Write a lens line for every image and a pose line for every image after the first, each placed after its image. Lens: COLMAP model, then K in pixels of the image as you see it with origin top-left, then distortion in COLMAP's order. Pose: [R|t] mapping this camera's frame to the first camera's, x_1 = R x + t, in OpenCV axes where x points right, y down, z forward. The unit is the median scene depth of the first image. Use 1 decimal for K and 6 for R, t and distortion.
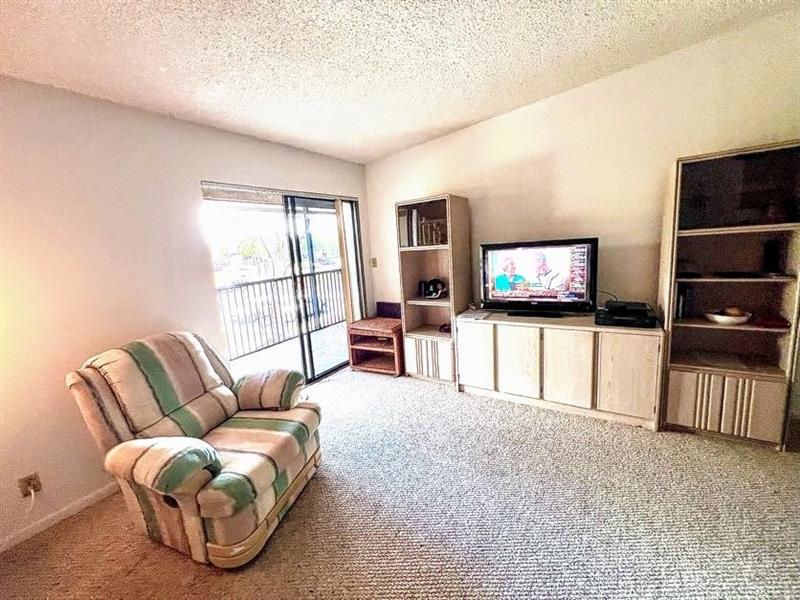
lens RADIAL K [[320.5, 0, 397.1], [0, 320.5, 297.7], [0, 0, 1]] dist [-0.005723, 0.001393]
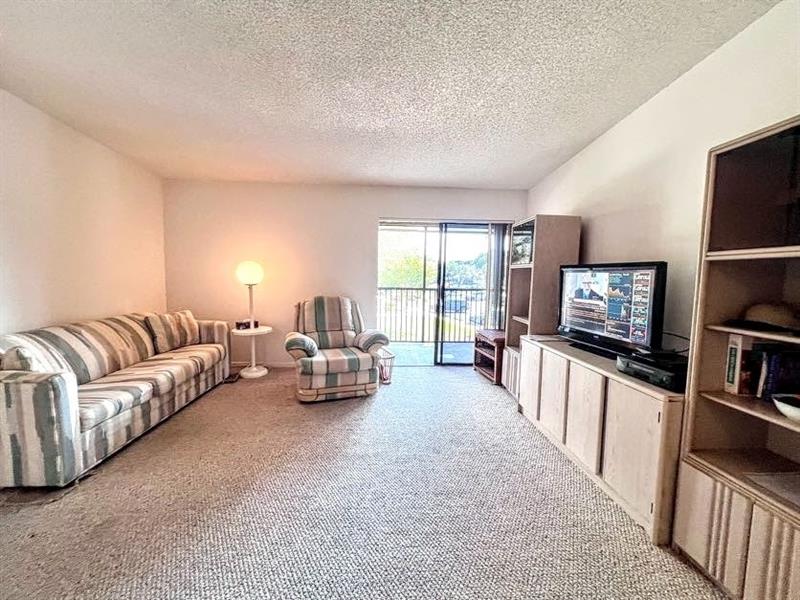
lens RADIAL K [[322.7, 0, 395.1], [0, 322.7, 301.2], [0, 0, 1]] dist [0.001394, 0.000464]
pose [[0.584123, 0.150044, -0.797676, 0.972976], [-0.198044, 0.979409, 0.039205, -0.005592], [0.787133, 0.135075, 0.601810, 0.079533]]
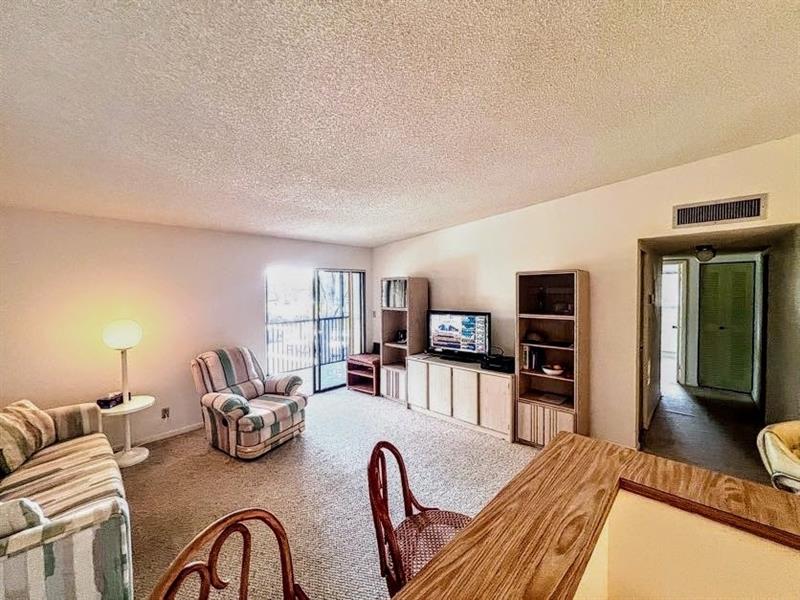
lens RADIAL K [[322.7, 0, 396.3], [0, 322.7, 303.6], [0, 0, 1]] dist [0.001394, 0.000464]
pose [[0.980672, 0.071091, -0.182289, 0.513780], [-0.092240, 0.989610, -0.110290, -0.018272], [0.172554, 0.124973, 0.977040, -0.693318]]
